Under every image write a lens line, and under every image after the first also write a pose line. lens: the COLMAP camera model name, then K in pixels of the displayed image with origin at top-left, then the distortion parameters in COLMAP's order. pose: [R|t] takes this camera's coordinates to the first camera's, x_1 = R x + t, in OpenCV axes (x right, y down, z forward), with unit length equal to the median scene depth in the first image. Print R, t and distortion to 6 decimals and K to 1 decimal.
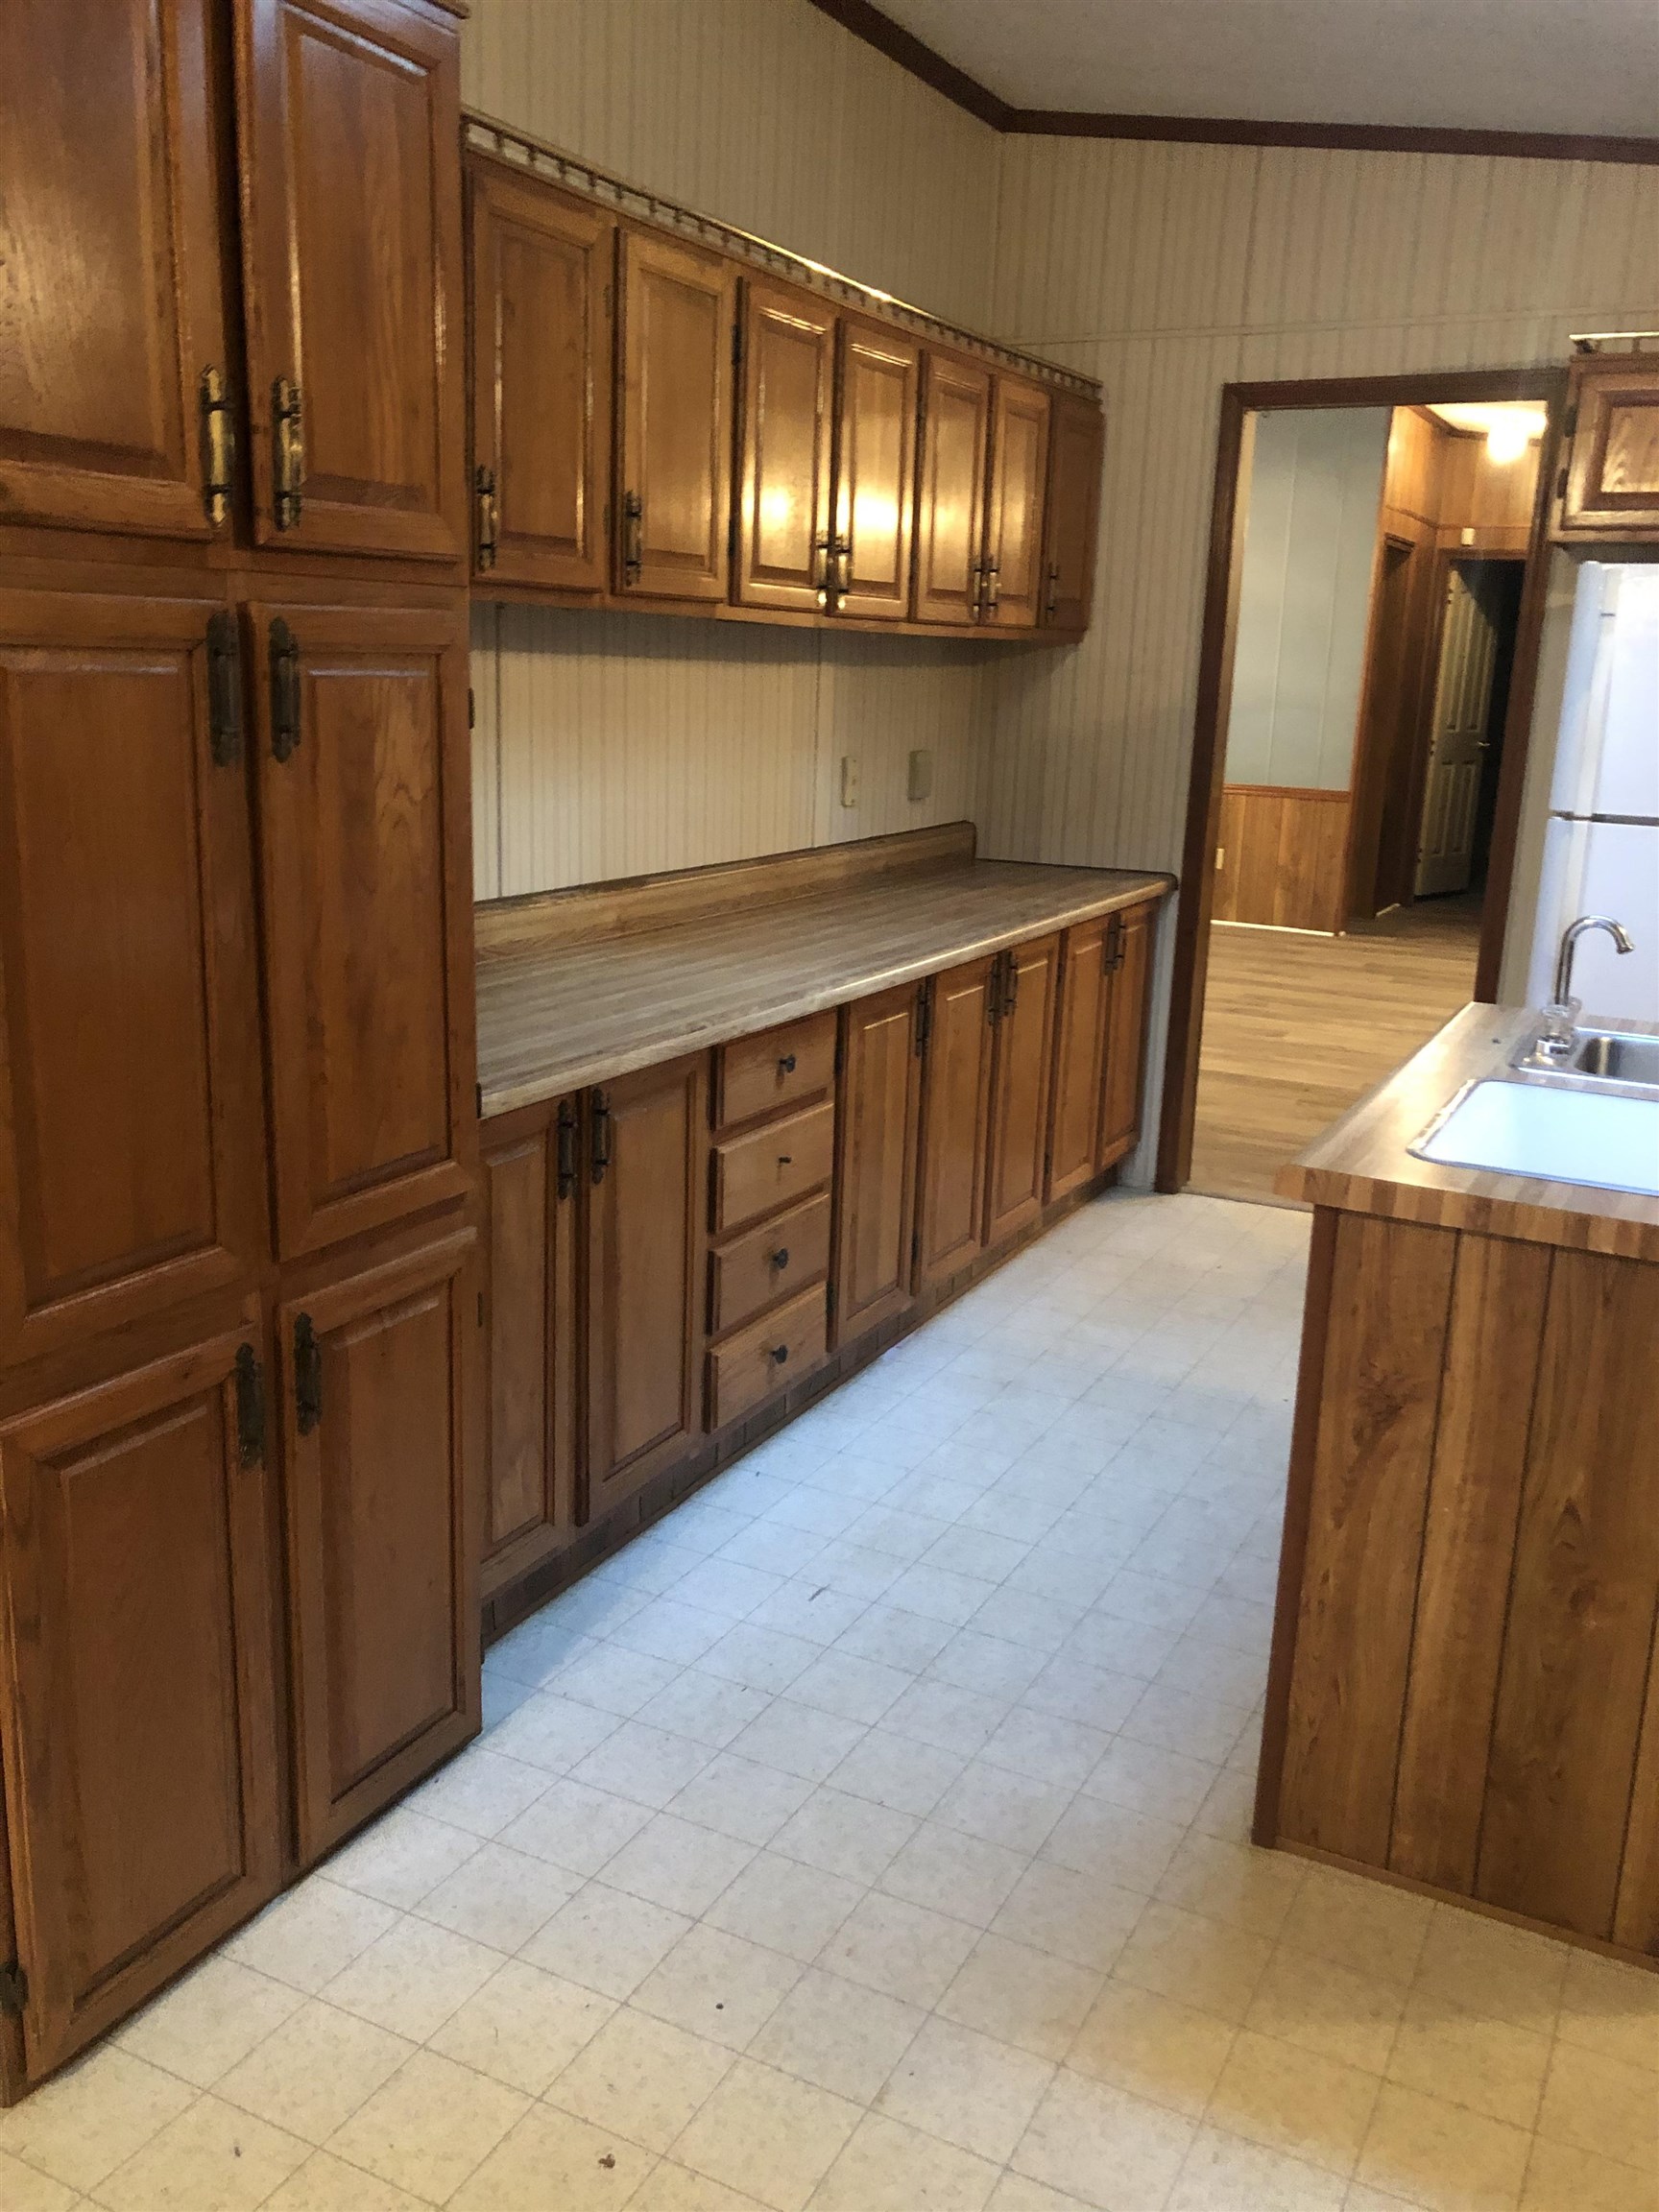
lens RADIAL K [[1785.3, 0, 829.5], [0, 1785.3, 1106.0], [0, 0, 1]] dist [0.004172, 0.000286]
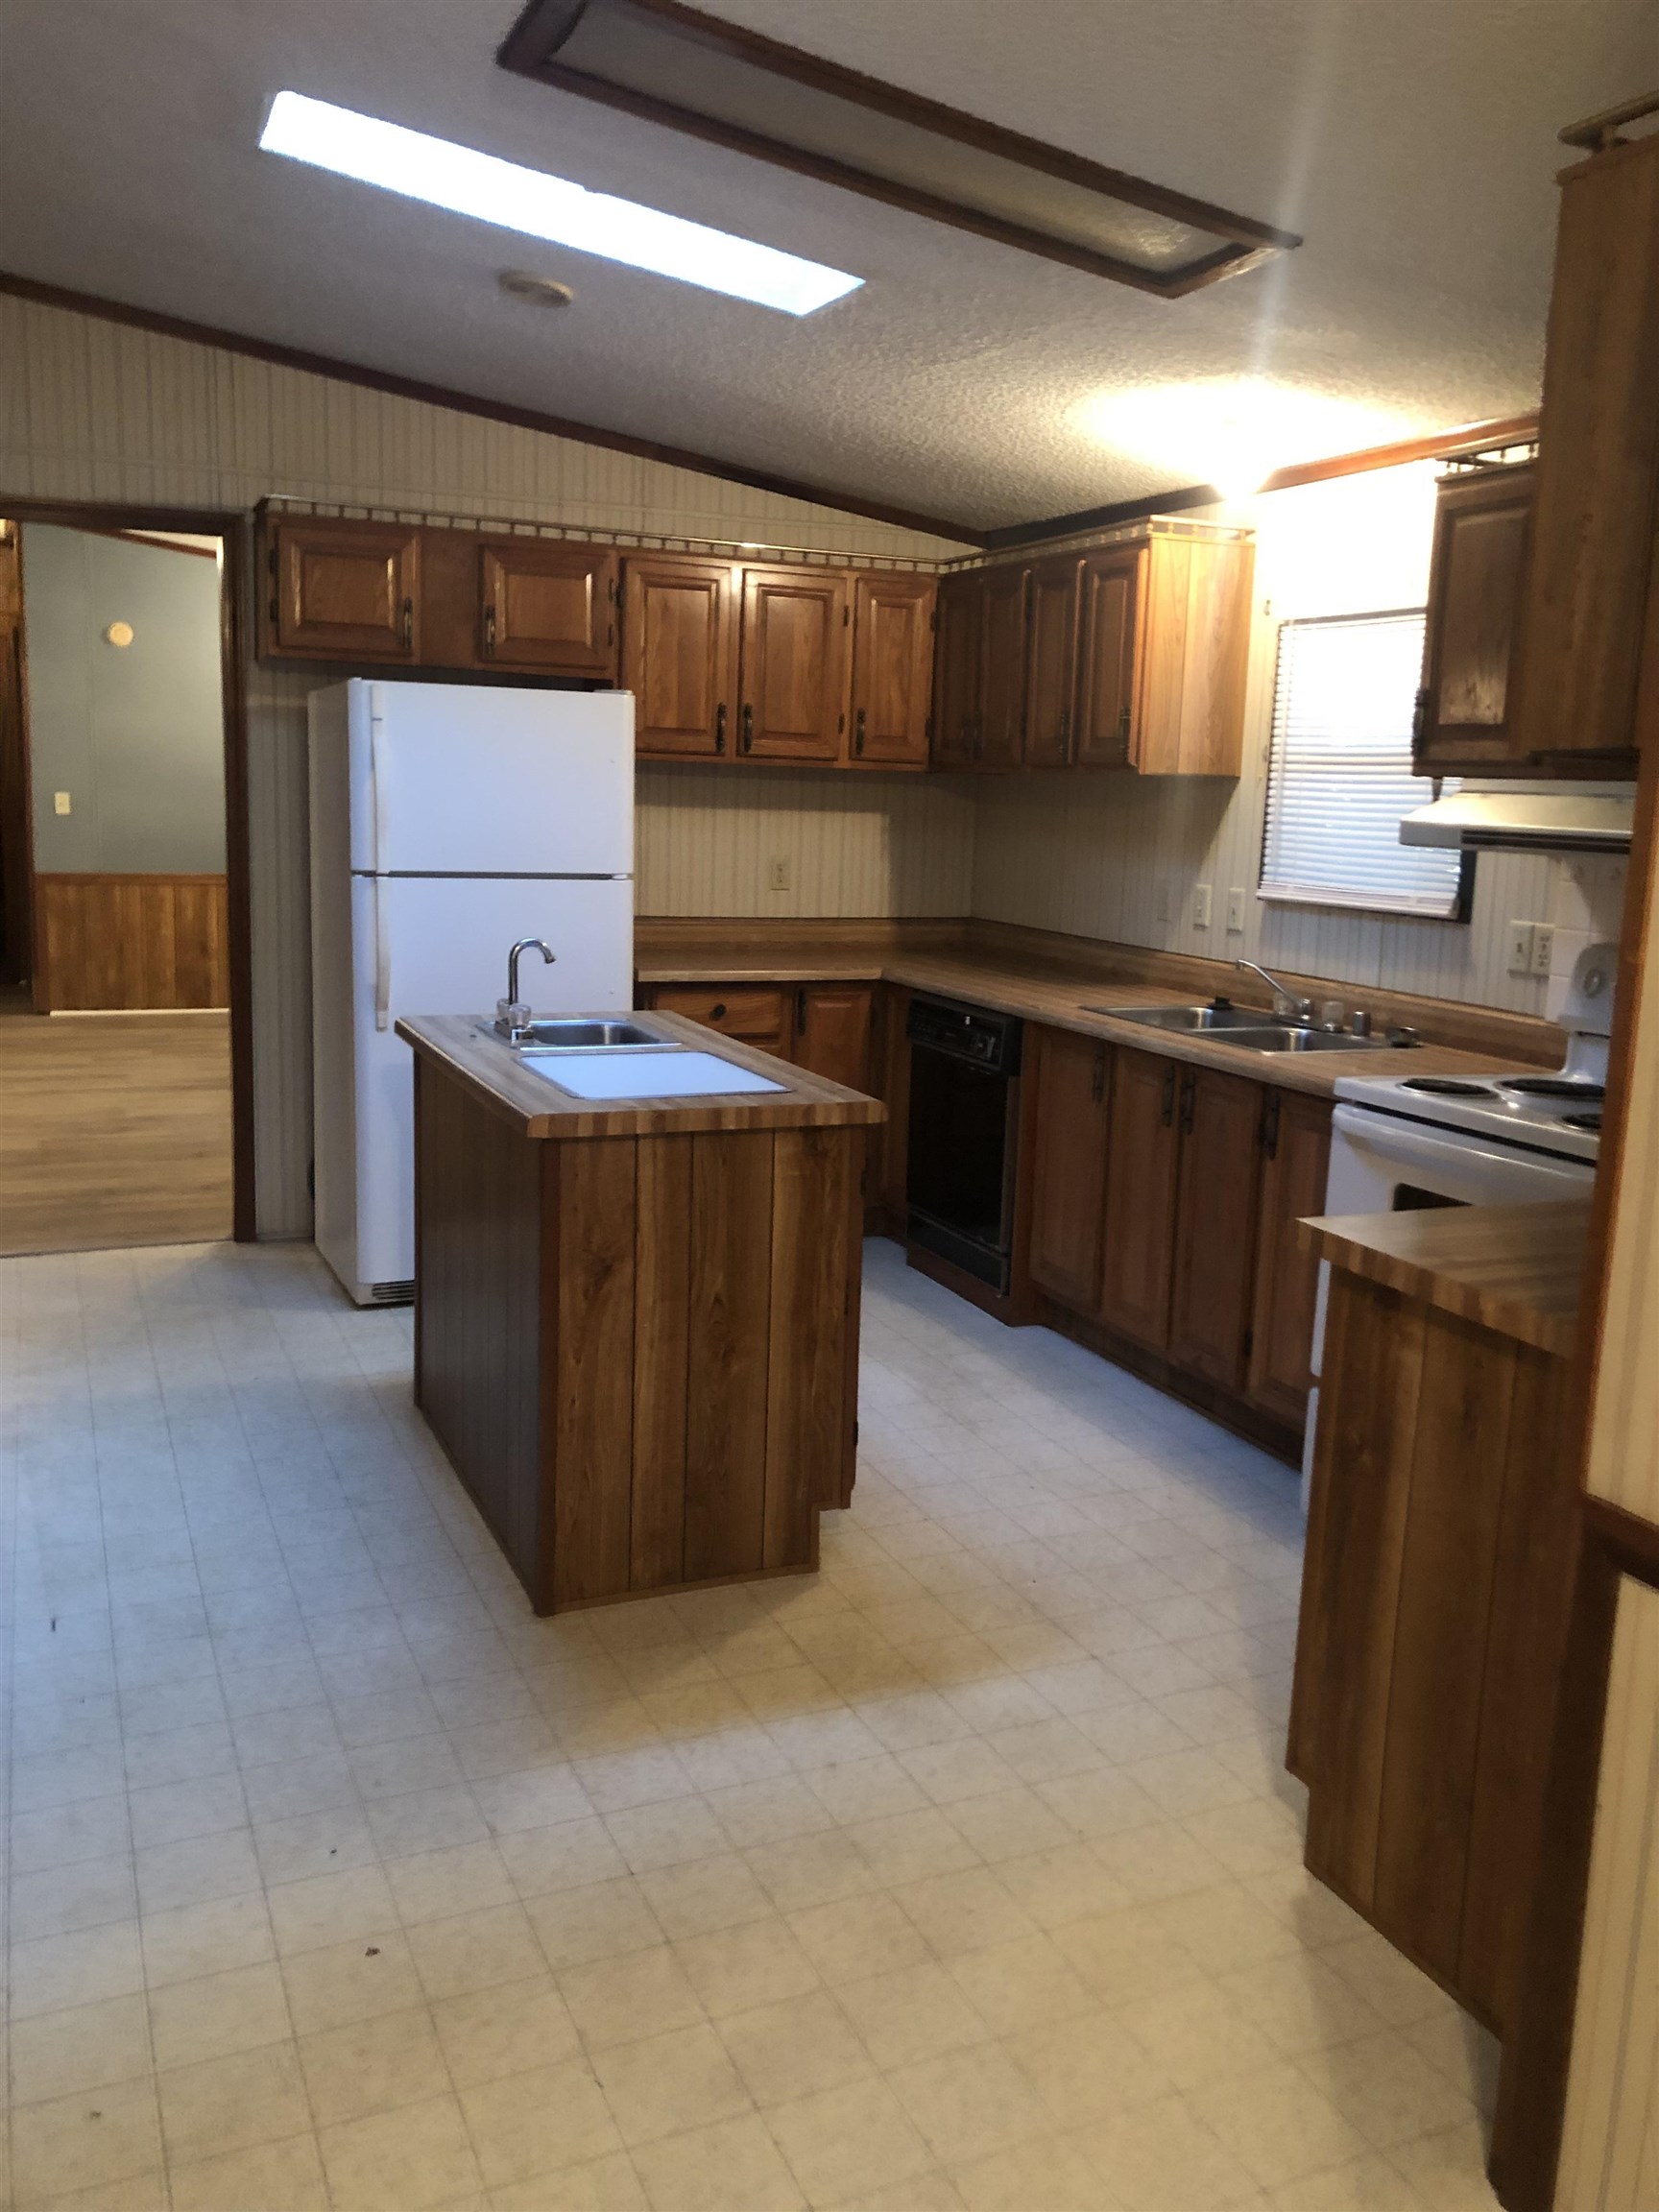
lens RADIAL K [[1785.3, 0, 829.5], [0, 1785.3, 1106.0], [0, 0, 1]] dist [0.004172, 0.000286]
pose [[0.624850, -0.149023, 0.766390, -0.682081], [0.177653, 0.983003, 0.046300, 0.002002], [-0.760264, 0.107221, 0.640704, -0.100742]]
